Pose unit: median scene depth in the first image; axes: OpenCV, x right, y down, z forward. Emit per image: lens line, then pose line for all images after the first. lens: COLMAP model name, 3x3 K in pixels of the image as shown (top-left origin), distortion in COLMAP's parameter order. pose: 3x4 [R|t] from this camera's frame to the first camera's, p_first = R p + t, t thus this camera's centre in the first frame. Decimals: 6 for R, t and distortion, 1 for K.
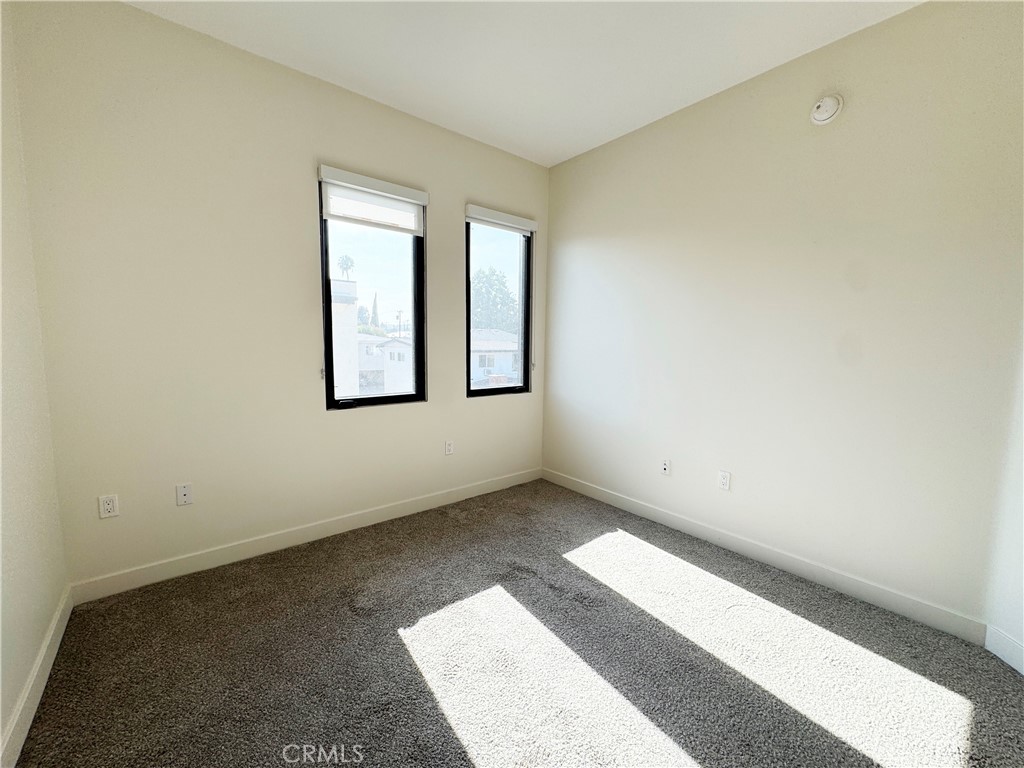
lens RADIAL K [[412.9, 0, 503.1], [0, 412.9, 381.7], [0, 0, 1]] dist [-0.003615, 0.000148]
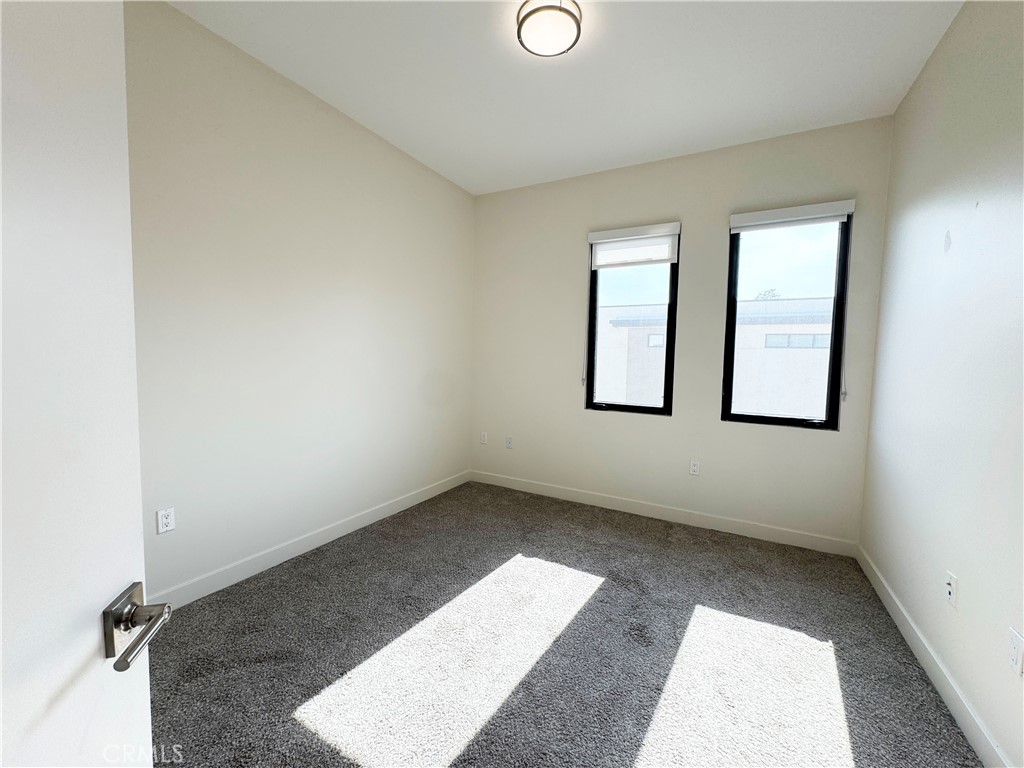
lens RADIAL K [[412.9, 0, 517.0], [0, 412.9, 382.3], [0, 0, 1]] dist [-0.003615, 0.000148]
pose [[0.371126, 0.050295, -0.927220, 0.671277], [-0.109517, 0.993934, 0.010079, -0.006384], [0.922102, 0.097806, 0.374382, 0.247850]]
